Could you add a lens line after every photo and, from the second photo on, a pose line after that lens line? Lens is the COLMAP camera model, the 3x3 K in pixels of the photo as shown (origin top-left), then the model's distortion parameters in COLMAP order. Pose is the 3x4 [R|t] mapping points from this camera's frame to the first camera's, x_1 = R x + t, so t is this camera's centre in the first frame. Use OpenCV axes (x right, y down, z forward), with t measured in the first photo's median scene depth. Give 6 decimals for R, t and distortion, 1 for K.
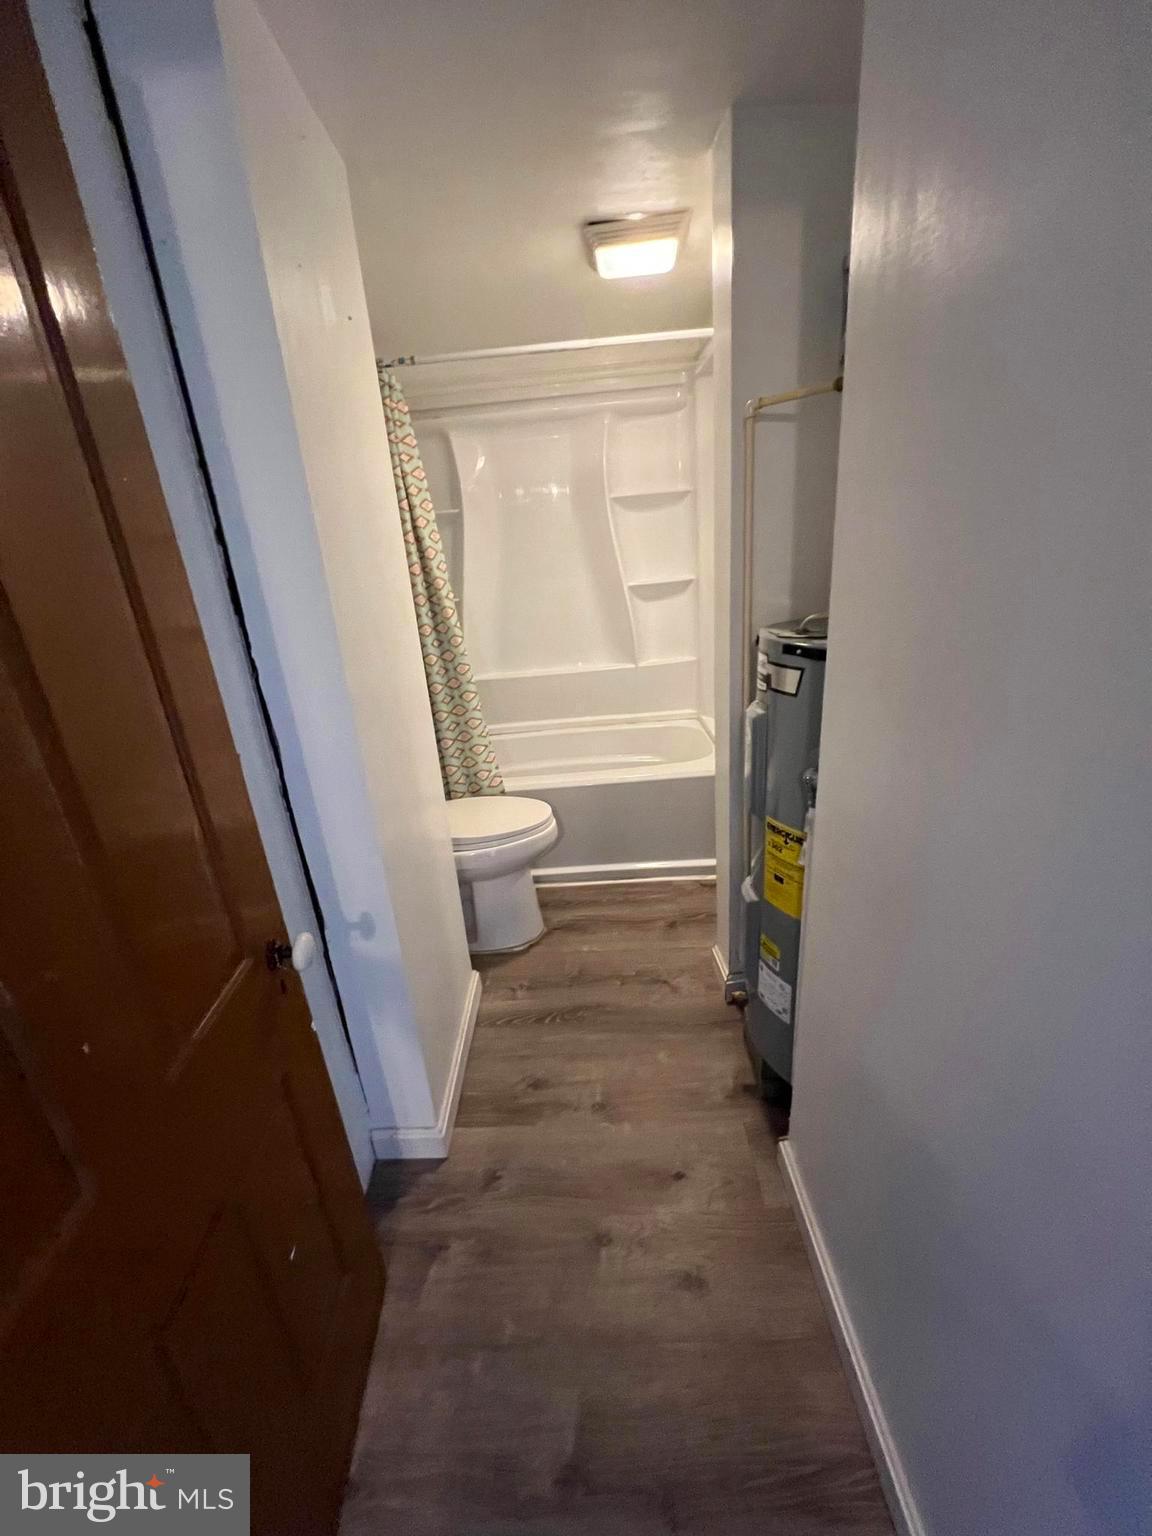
lens RADIAL K [[621.3, 0, 576.3], [0, 621.3, 774.9], [0, 0, 1]] dist [-0.006579, 0.001451]
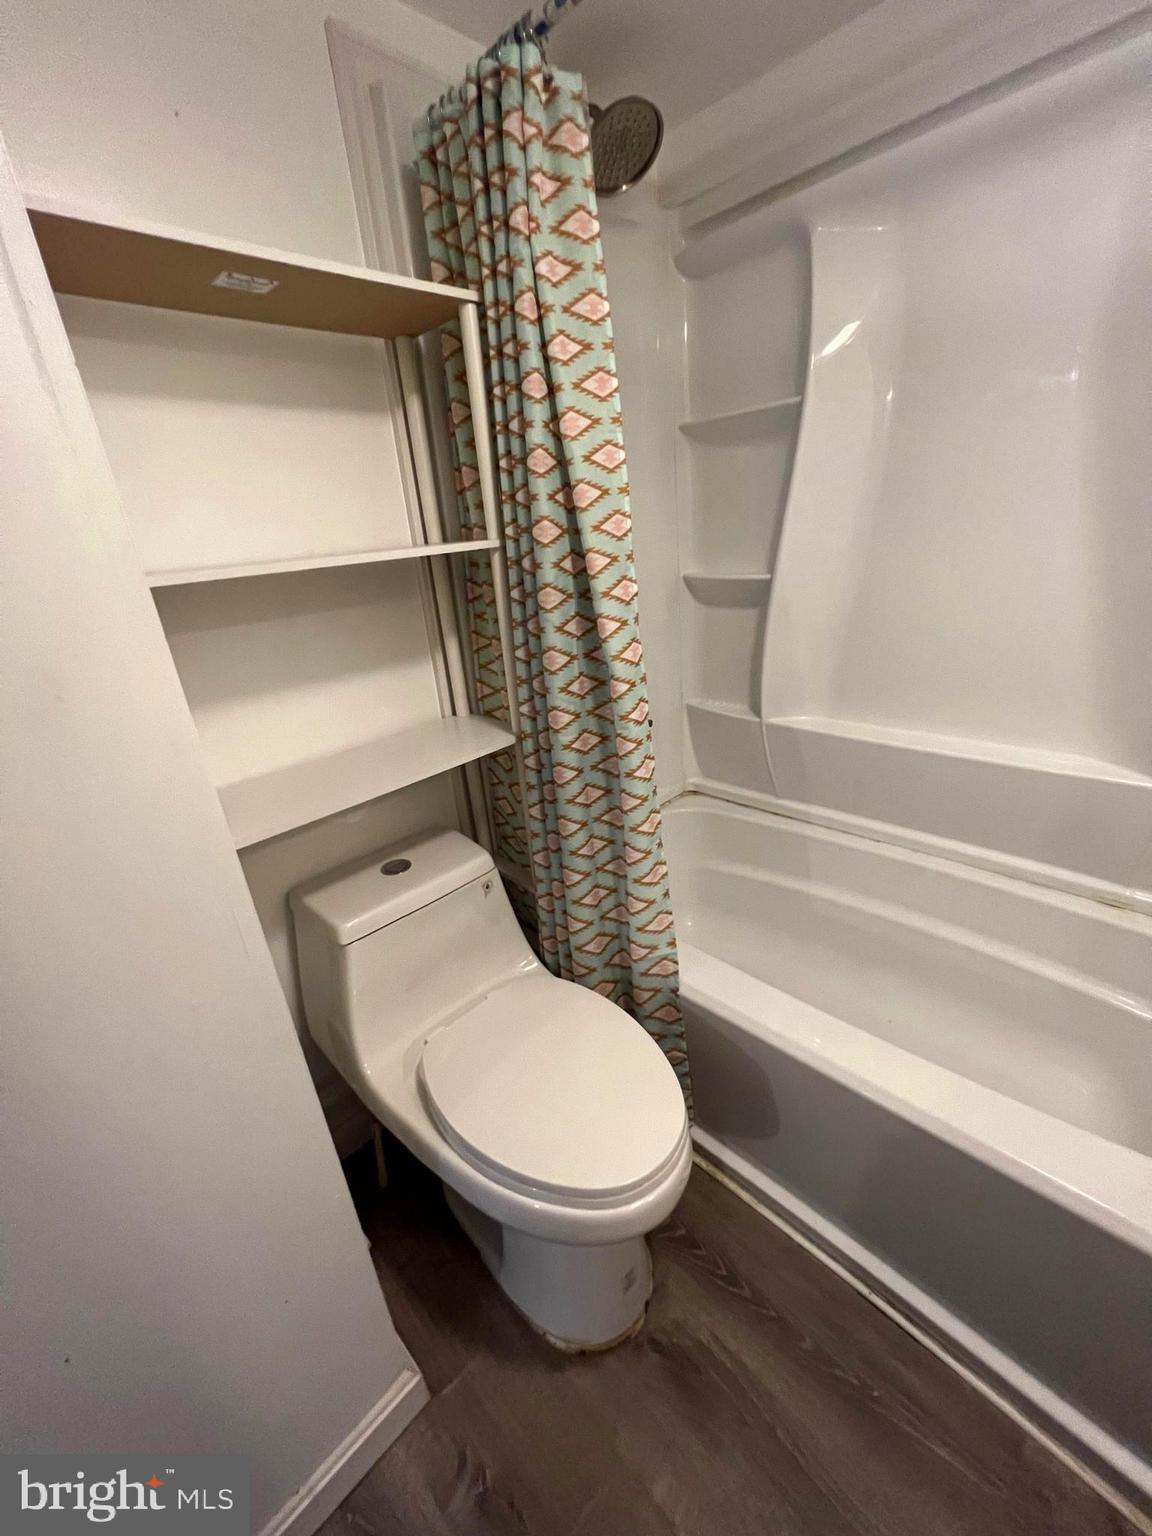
lens RADIAL K [[621.3, 0, 573.7], [0, 621.3, 767.1], [0, 0, 1]] dist [-0.006579, 0.001451]
pose [[0.716776, 0.278171, -0.639416, 0.083399], [-0.215327, 0.960466, 0.176463, -0.197103], [0.663224, 0.011199, 0.748337, 0.529756]]
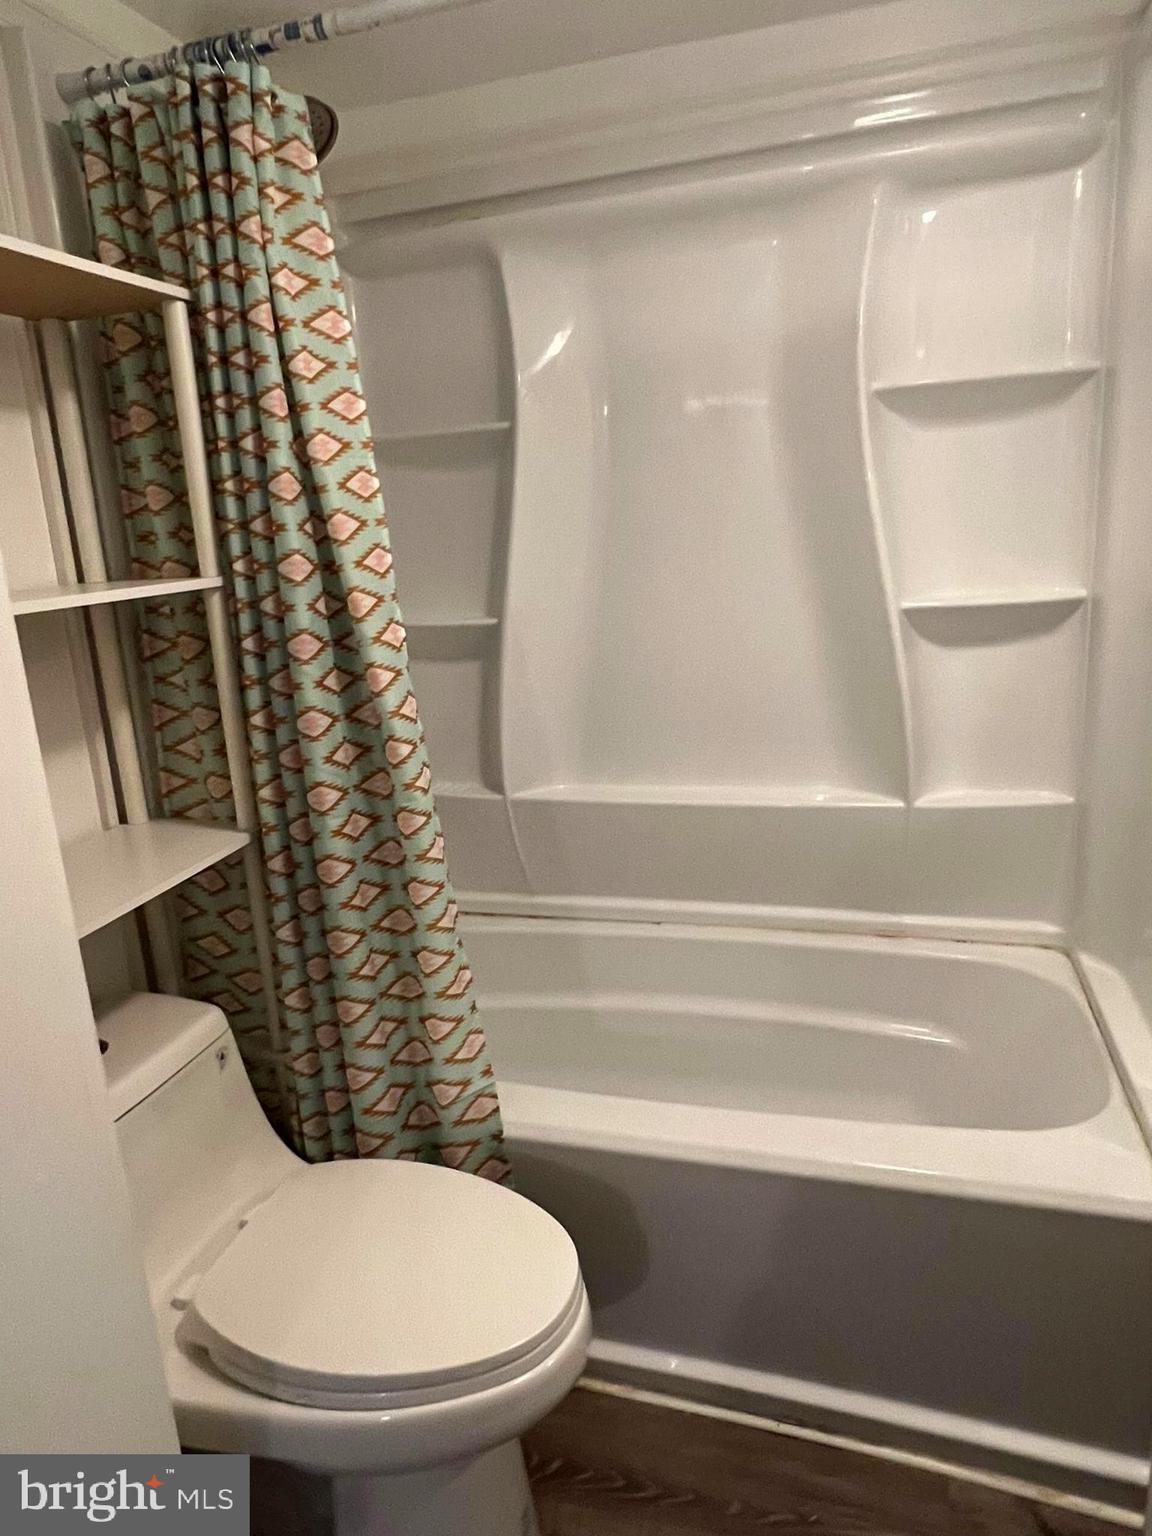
lens RADIAL K [[985.8, 0, 561.9], [0, 985.8, 768.7], [0, 0, 1]] dist [-0.007264, -0.001154]
pose [[0.959517, 0.090924, -0.266572, 0.055929], [-0.111386, 0.991801, -0.062640, -0.150356], [0.258691, 0.089797, 0.961777, 0.375623]]
